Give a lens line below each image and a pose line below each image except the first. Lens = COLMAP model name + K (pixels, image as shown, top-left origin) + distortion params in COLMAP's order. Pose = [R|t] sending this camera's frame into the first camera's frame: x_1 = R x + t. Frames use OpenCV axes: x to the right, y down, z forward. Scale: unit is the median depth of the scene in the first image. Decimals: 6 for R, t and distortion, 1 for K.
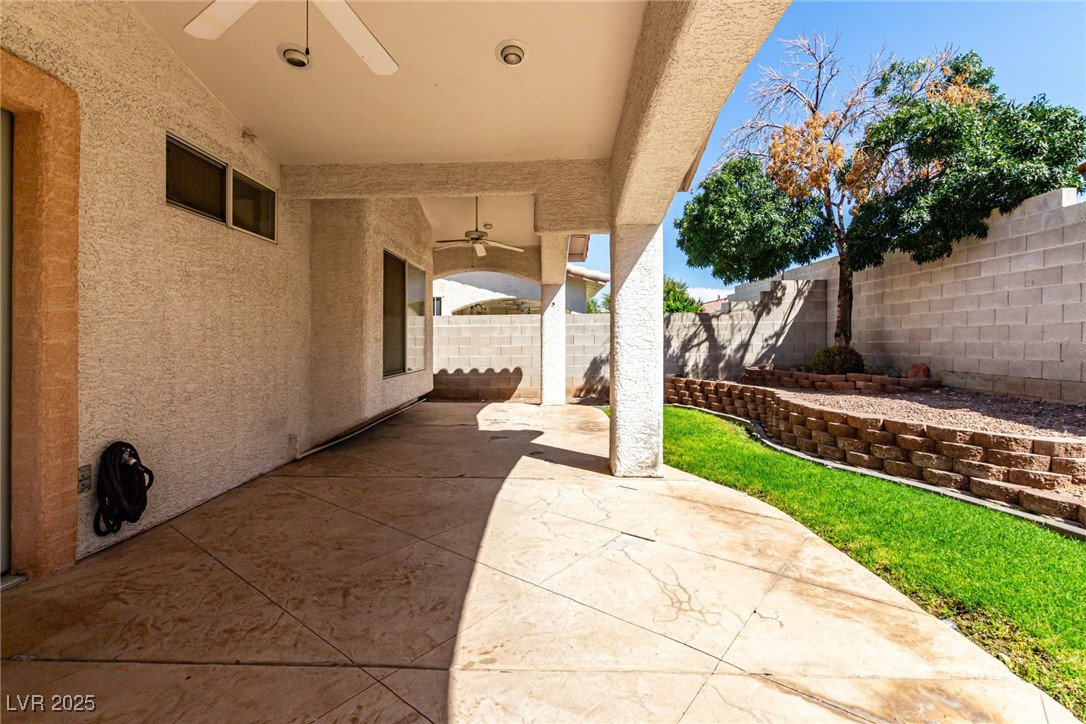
lens RADIAL K [[502.3, 0, 539.0], [0, 502.3, 343.9], [0, 0, 1]] dist [0.010810, -0.006443]
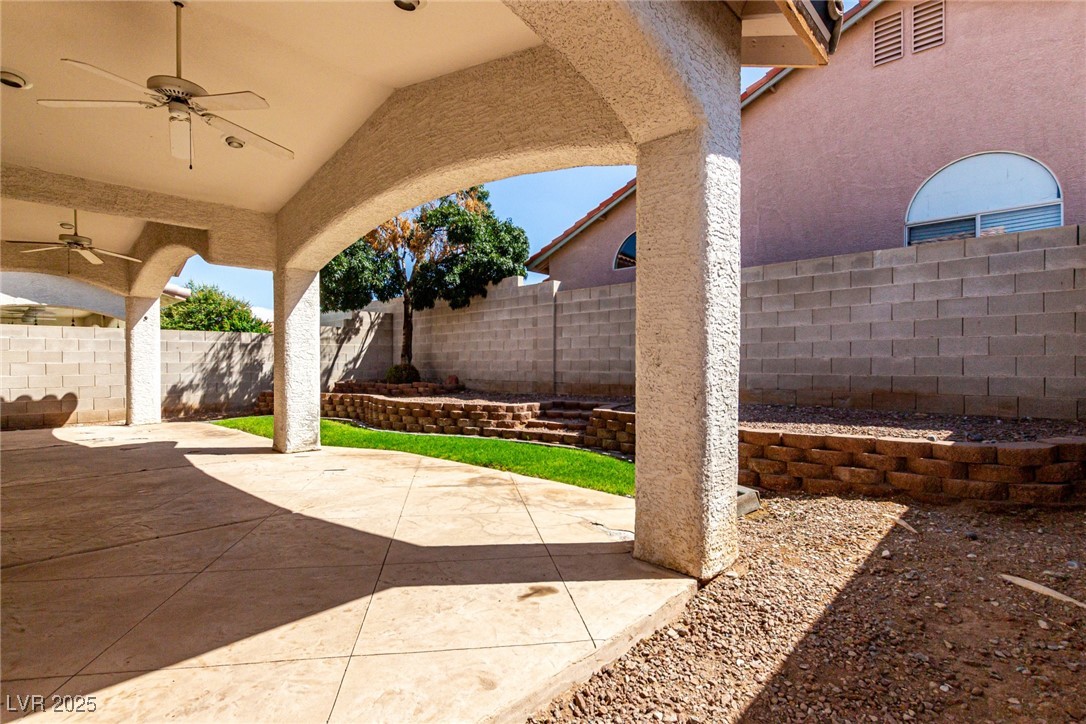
lens RADIAL K [[506.9, 0, 534.2], [0, 506.9, 357.2], [0, 0, 1]] dist [0.000719, -0.000790]
pose [[0.675215, 0.013766, 0.737492, -0.221386], [0.001385, 0.999800, -0.019931, 0.017741], [-0.737619, 0.014479, 0.675062, -0.225900]]
